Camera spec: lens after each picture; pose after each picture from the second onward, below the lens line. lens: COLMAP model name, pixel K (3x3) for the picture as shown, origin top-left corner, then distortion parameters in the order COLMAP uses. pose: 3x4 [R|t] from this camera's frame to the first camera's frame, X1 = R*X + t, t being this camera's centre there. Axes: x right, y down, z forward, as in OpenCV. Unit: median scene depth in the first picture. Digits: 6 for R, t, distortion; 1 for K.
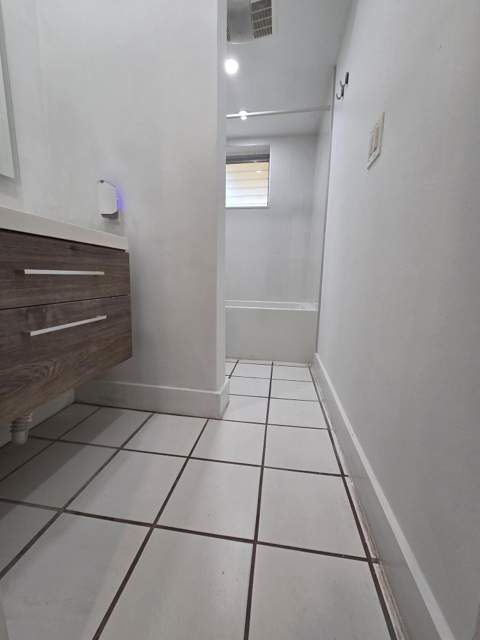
lens RADIAL K [[263.1, 0, 246.7], [0, 263.1, 320.0], [0, 0, 1]] dist [0.001294, 0.001270]
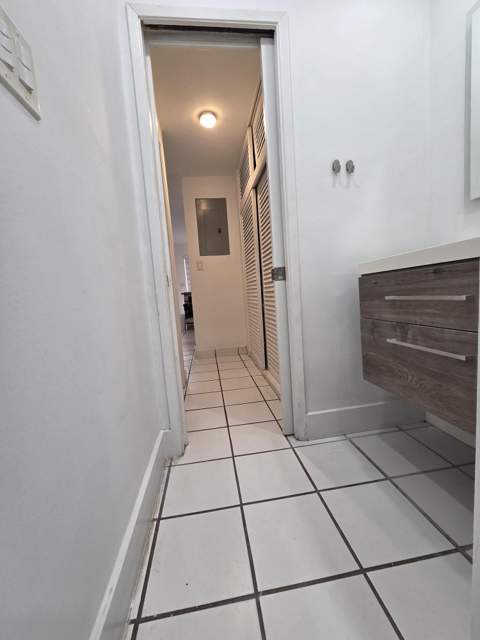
lens RADIAL K [[263.1, 0, 237.1], [0, 263.1, 322.2], [0, 0, 1]] dist [0.001294, 0.001270]
pose [[-0.968148, 0.077697, -0.238019, 0.234421], [0.015723, 0.967623, 0.251909, -0.311488], [0.249885, 0.240143, -0.938024, 1.573750]]
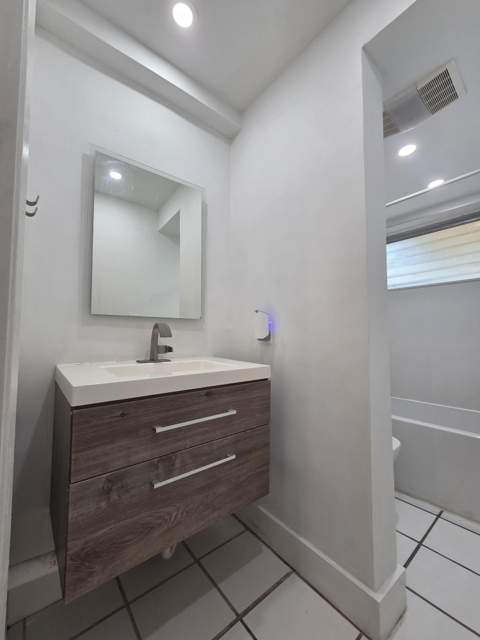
lens RADIAL K [[263.1, 0, 242.9], [0, 263.1, 317.5], [0, 0, 1]] dist [0.001294, 0.001270]
pose [[0.731496, -0.056193, -0.679526, 0.195113], [-0.102901, 0.976086, -0.191489, -0.351636], [0.674036, 0.209997, 0.708221, 0.225703]]
